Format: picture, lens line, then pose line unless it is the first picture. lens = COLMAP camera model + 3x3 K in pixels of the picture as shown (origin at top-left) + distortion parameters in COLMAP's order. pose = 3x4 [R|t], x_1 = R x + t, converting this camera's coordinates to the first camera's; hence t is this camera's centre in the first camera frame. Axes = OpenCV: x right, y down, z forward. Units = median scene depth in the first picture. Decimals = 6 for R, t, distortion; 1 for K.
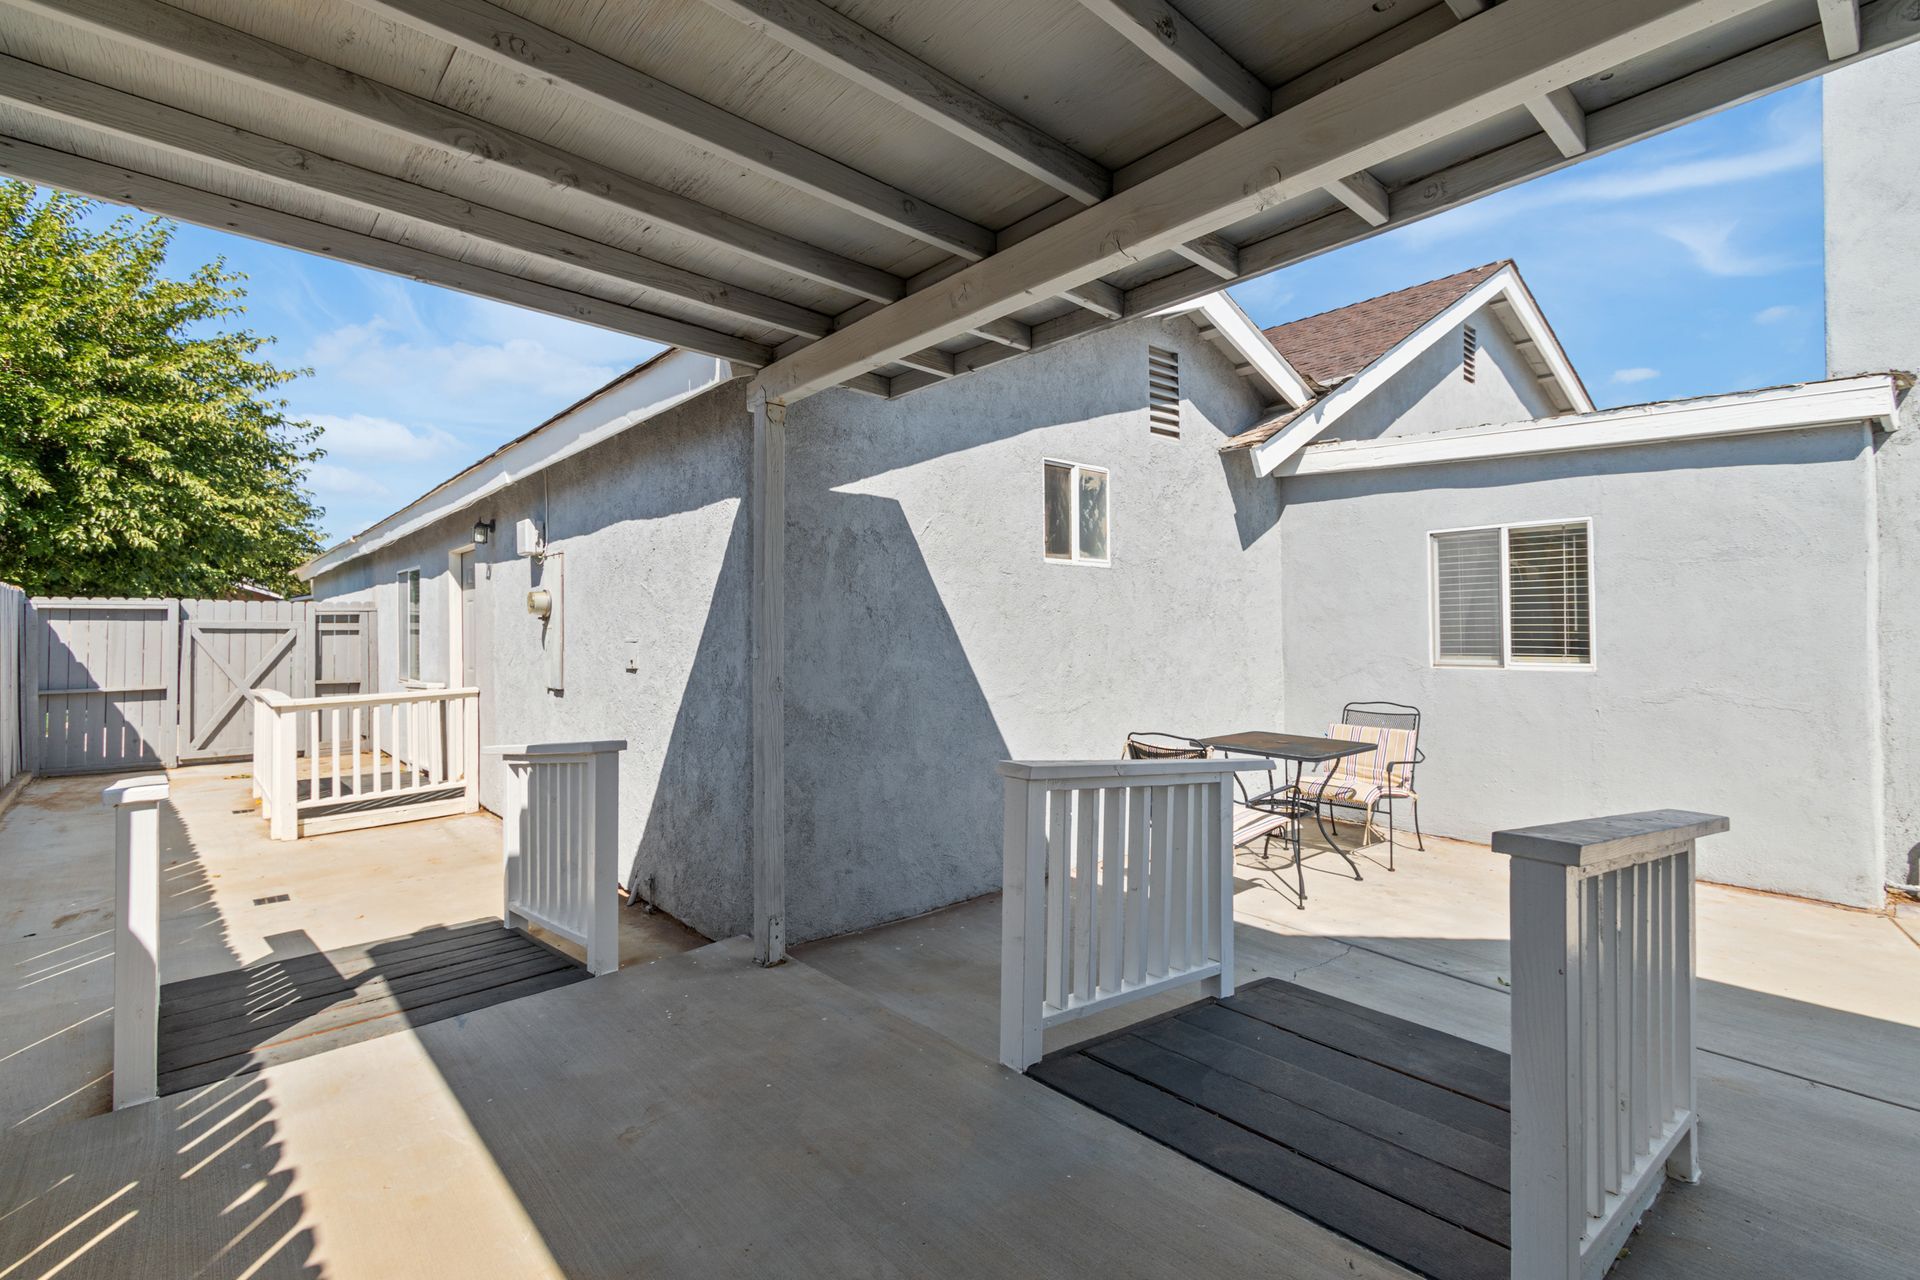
lens RADIAL K [[887.9, 0, 962.7], [0, 887.9, 635.2], [0, 0, 1]] dist [0.020742, 0.000229]
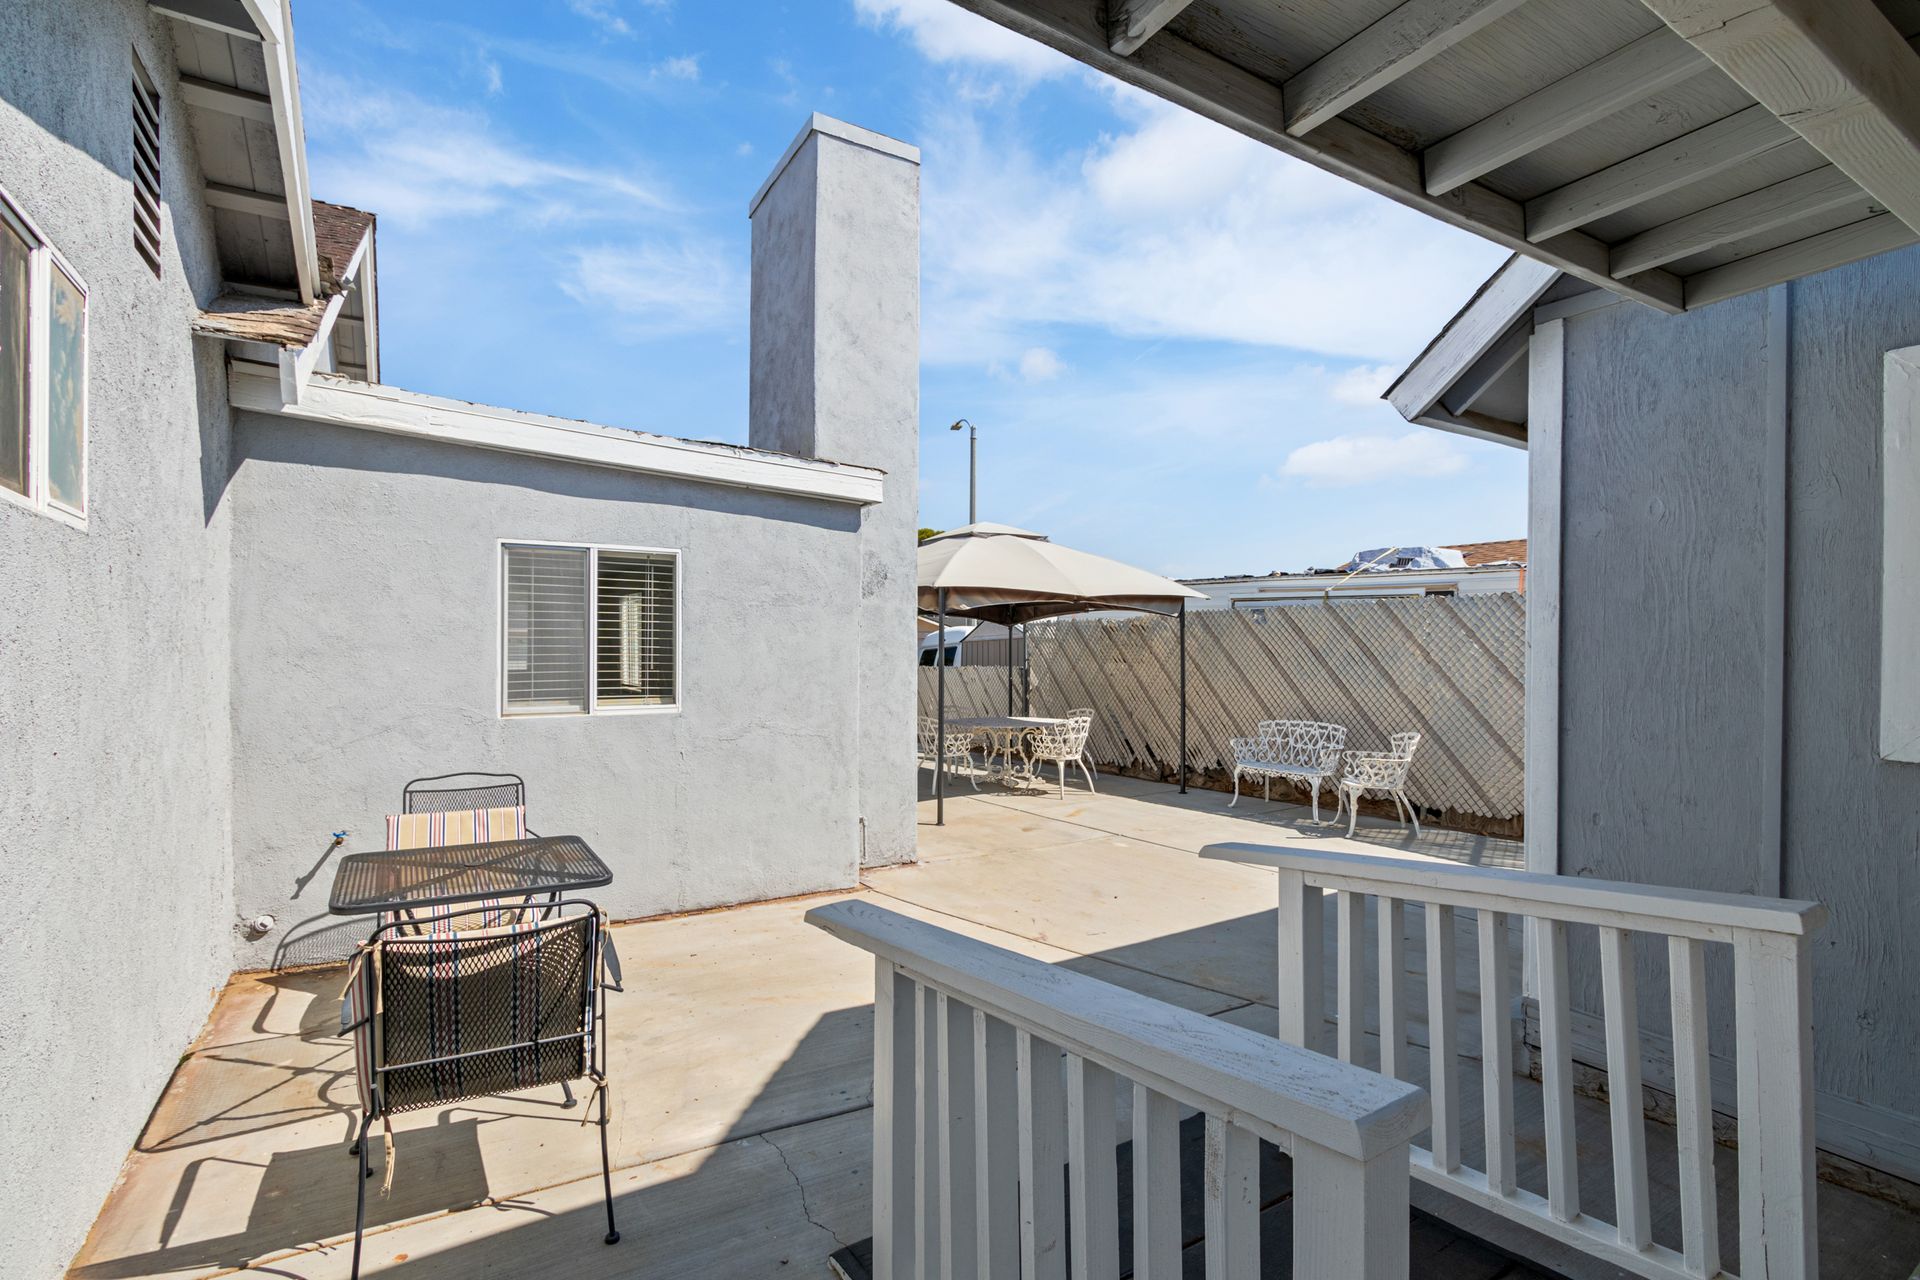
lens RADIAL K [[887.9, 0, 961.0], [0, 887.9, 638.9], [0, 0, 1]] dist [0.020742, 0.000229]
pose [[0.179536, 0.018091, 0.983585, -0.162760], [0.000297, 0.999830, -0.018444, -0.018670], [-0.983751, 0.003603, 0.179500, 0.502832]]
